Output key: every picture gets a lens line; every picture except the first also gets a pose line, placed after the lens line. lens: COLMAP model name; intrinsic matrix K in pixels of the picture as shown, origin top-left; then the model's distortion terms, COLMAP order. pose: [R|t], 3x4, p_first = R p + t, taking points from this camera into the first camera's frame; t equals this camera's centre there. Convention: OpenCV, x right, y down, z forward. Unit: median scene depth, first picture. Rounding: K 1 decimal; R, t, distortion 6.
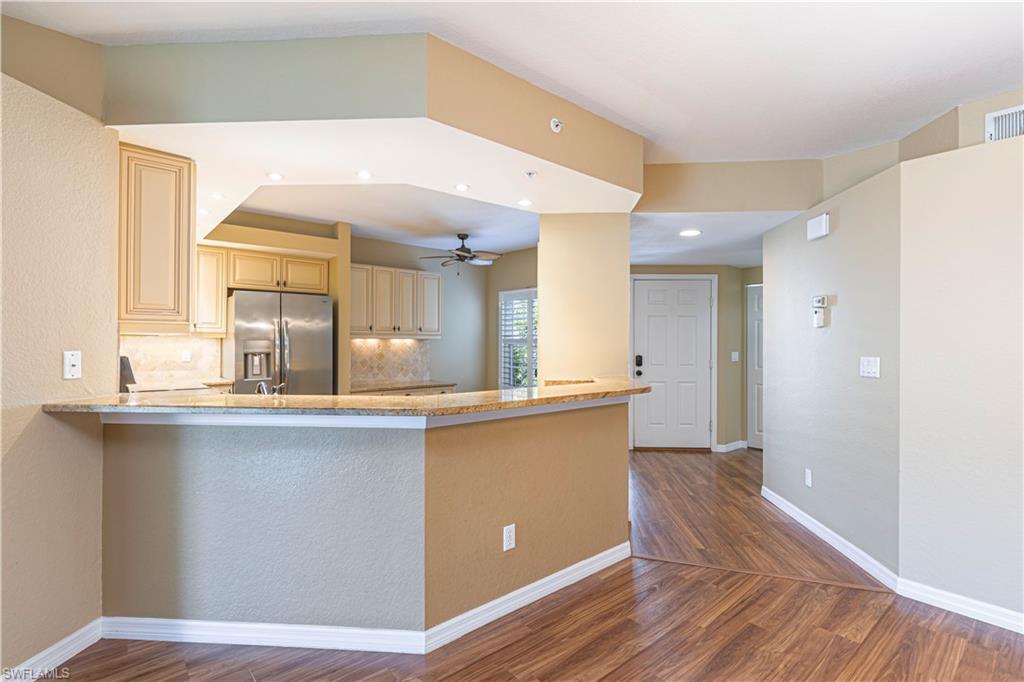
lens RADIAL K [[493.3, 0, 510.9], [0, 493.3, 338.2], [0, 0, 1]] dist [-0.002405, -0.001018]
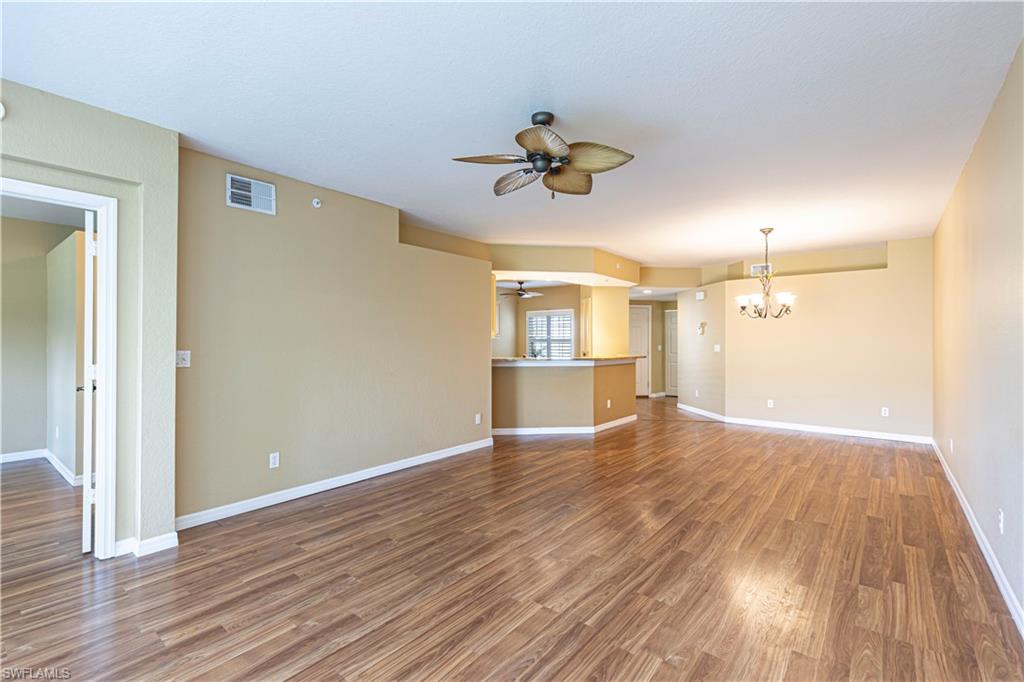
lens RADIAL K [[458.9, 0, 517.1], [0, 458.9, 336.2], [0, 0, 1]] dist [0.015042, -0.001776]
pose [[0.982672, 0.000001, 0.185353, -0.688049], [0.000400, 0.999998, -0.002129, -0.006696], [-0.185352, 0.002166, 0.982670, -1.069212]]
